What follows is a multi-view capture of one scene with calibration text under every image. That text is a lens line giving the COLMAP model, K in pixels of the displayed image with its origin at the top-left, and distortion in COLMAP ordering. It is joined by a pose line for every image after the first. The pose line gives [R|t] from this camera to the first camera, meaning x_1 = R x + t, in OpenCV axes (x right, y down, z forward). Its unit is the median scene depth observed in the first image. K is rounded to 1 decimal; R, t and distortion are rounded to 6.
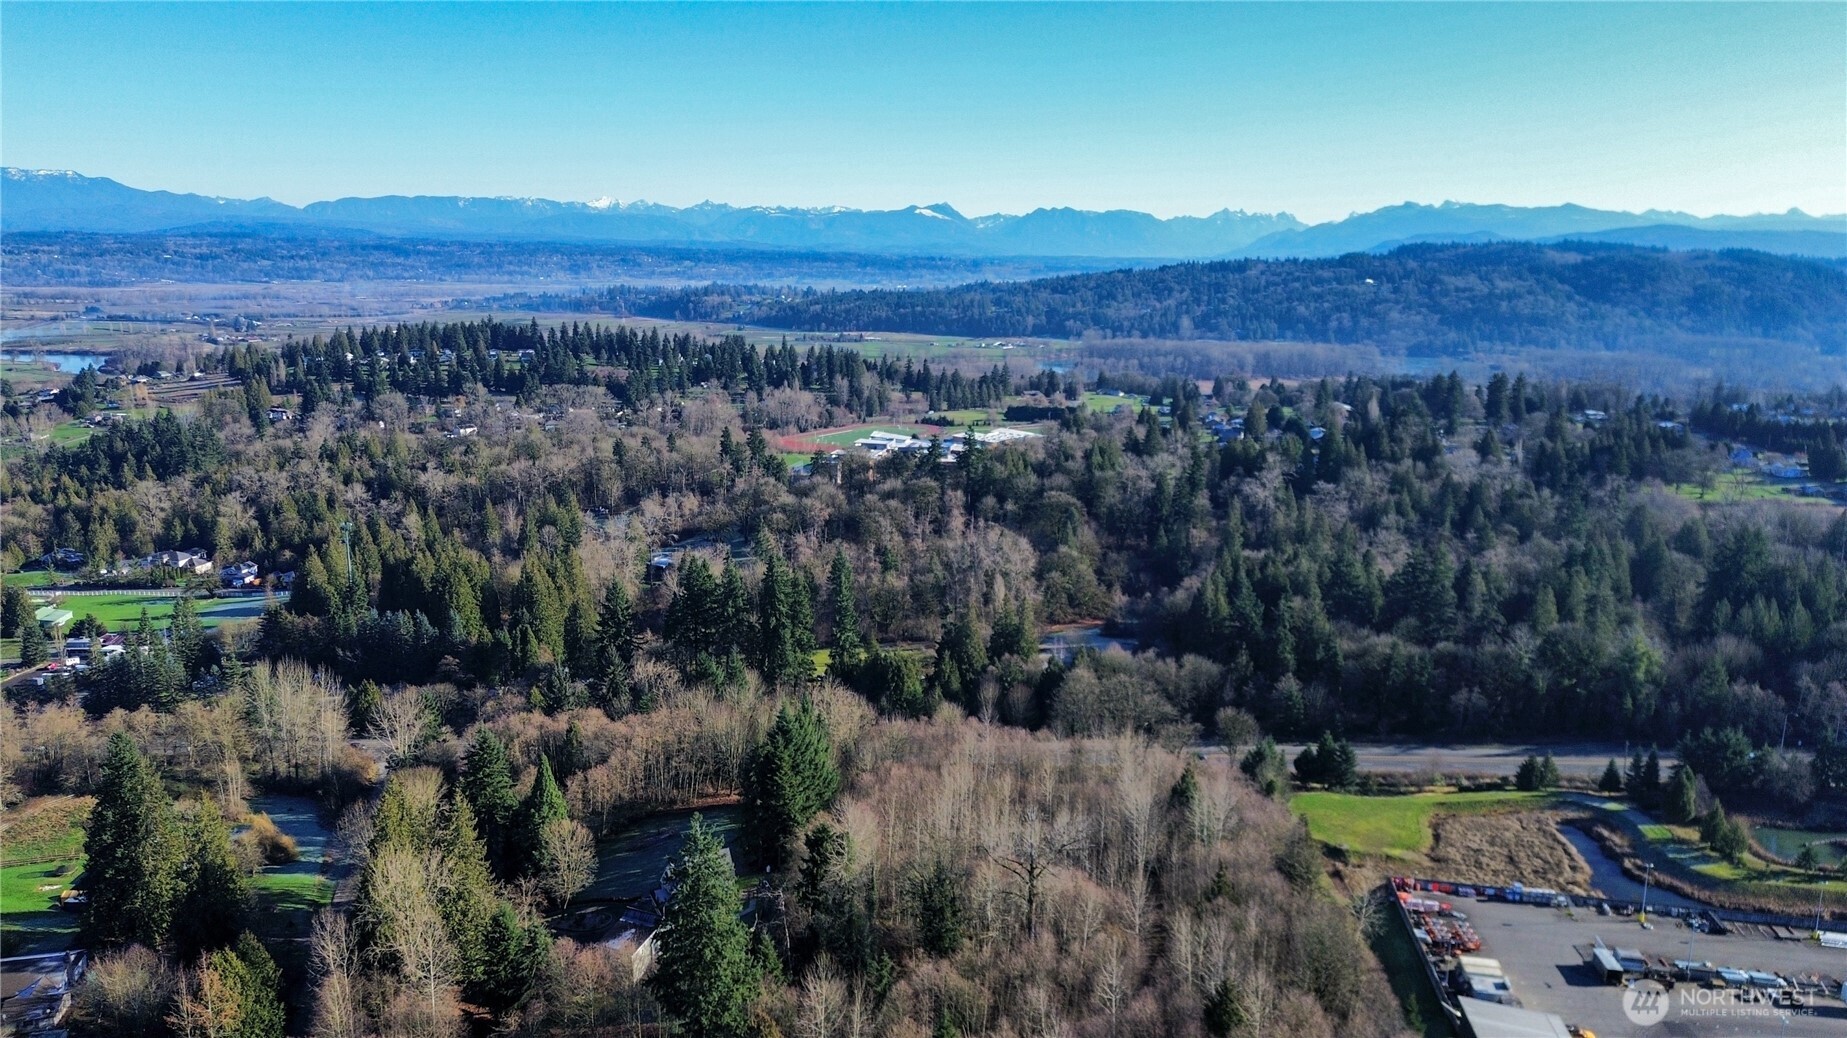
lens RADIAL K [[1260.9, 0, 924.5], [0, 1260.9, 548.3], [0, 0, 1]] dist [0.067473, -0.067930]
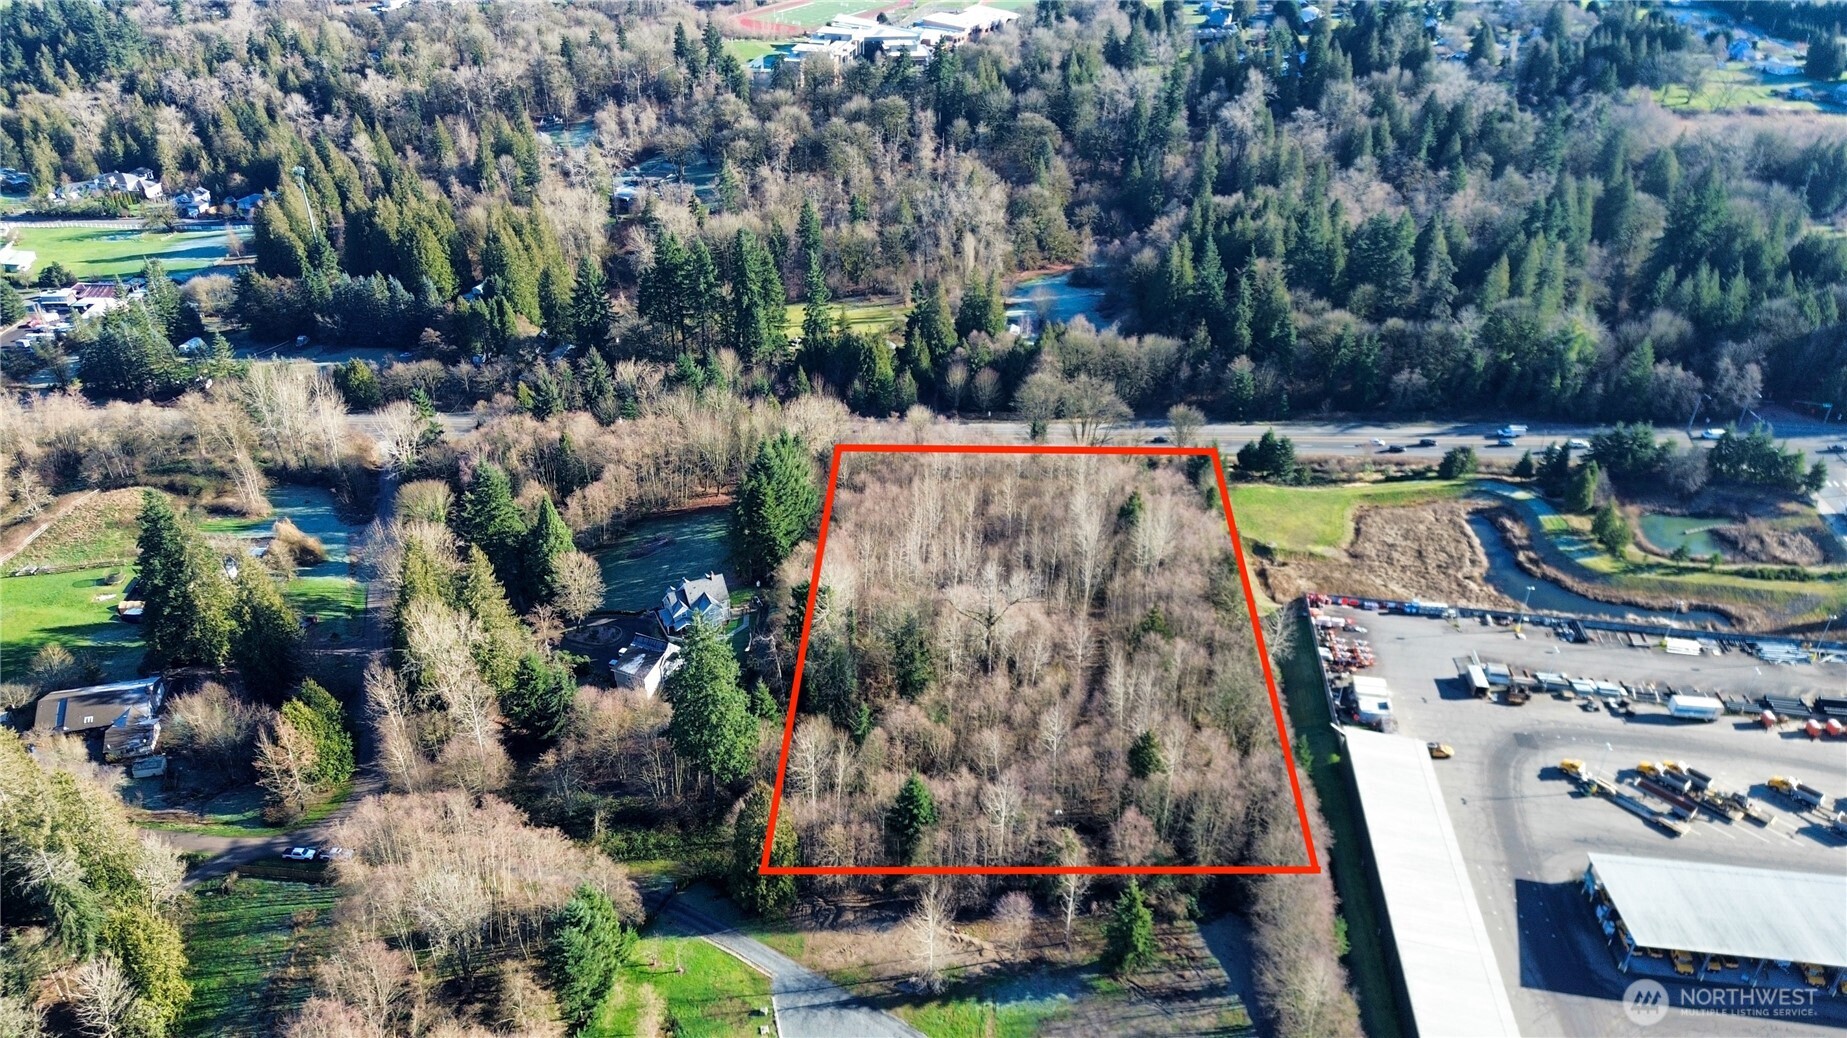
lens RADIAL K [[1260.8, 0, 923.5], [0, 1260.8, 519.0], [0, 0, 1]] dist [0.061693, -0.061486]
pose [[0.999755, -0.011305, 0.019034, 0.001595], [0.004415, 0.944337, 0.328950, -0.089486], [-0.021694, -0.328785, 0.944156, -0.019924]]
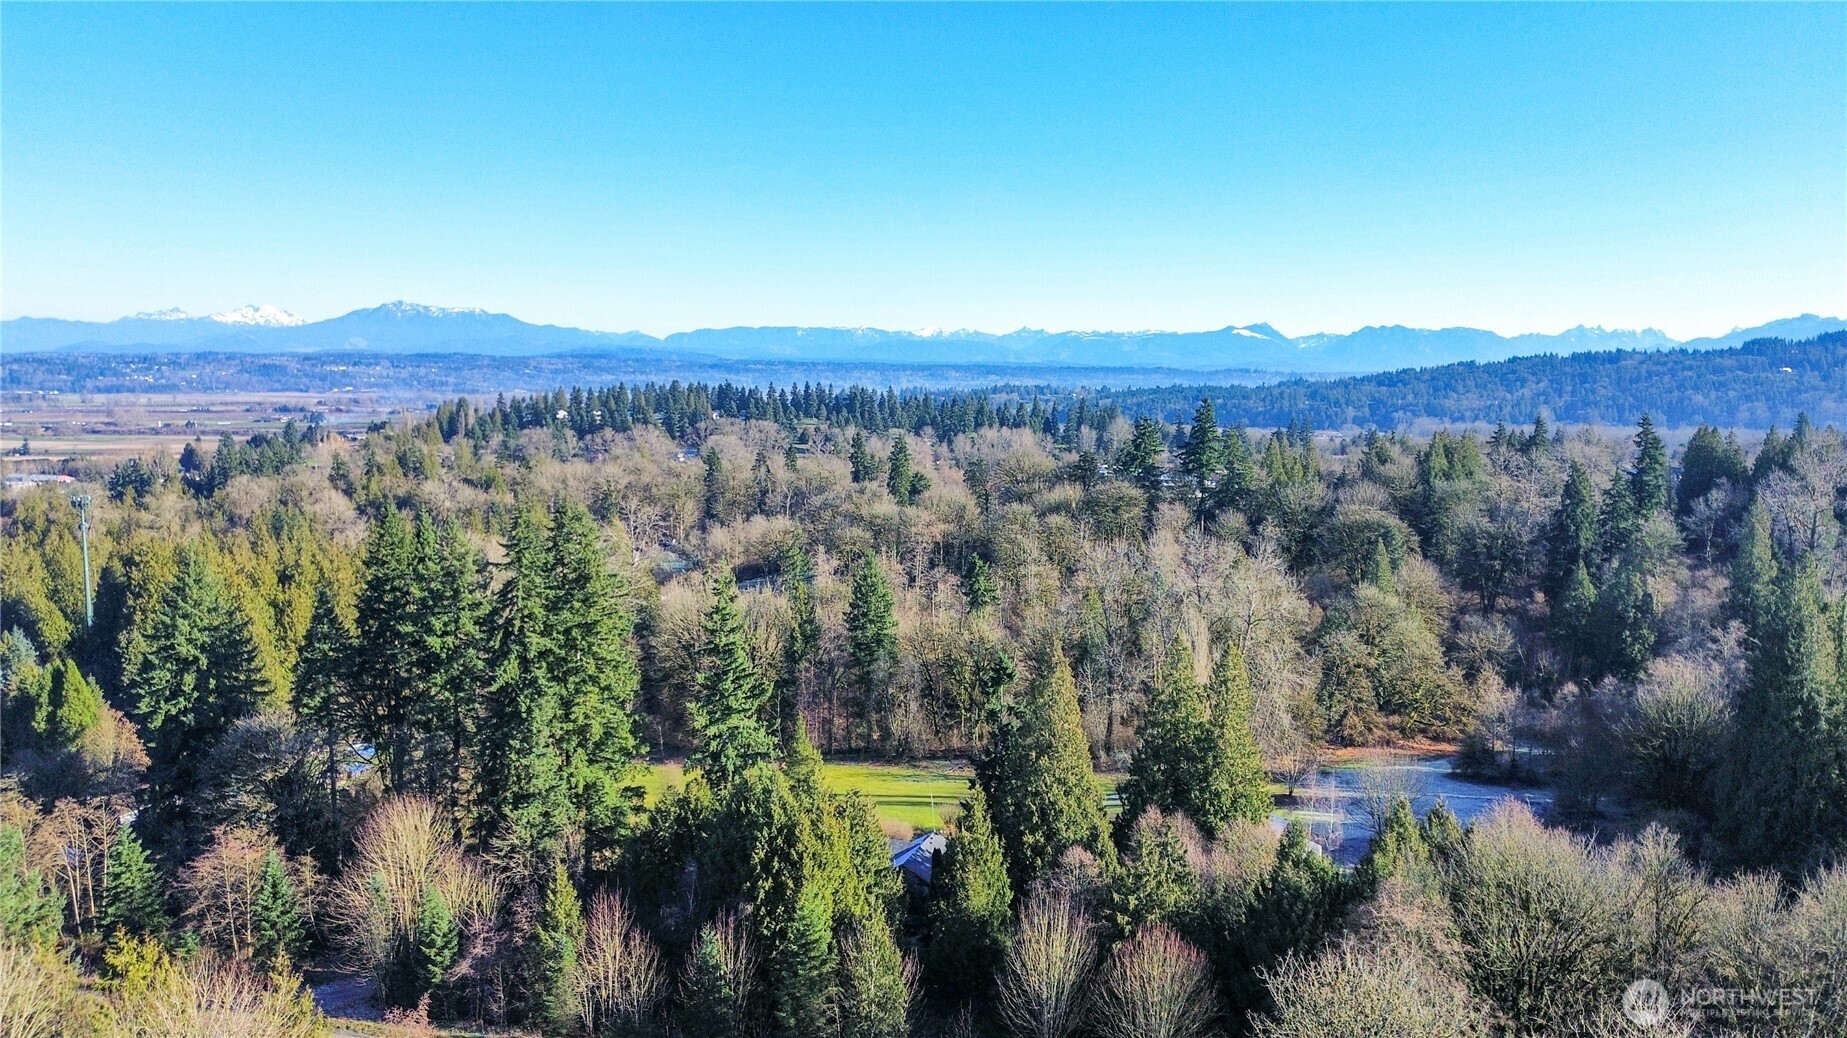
lens RADIAL K [[1260.8, 0, 923.5], [0, 1260.8, 519.0], [0, 0, 1]] dist [0.061693, -0.061486]
pose [[0.969997, 0.020169, -0.242280, 0.069027], [-0.048543, 0.992553, -0.111720, 0.039361], [0.238222, 0.120129, 0.963753, 0.536697]]
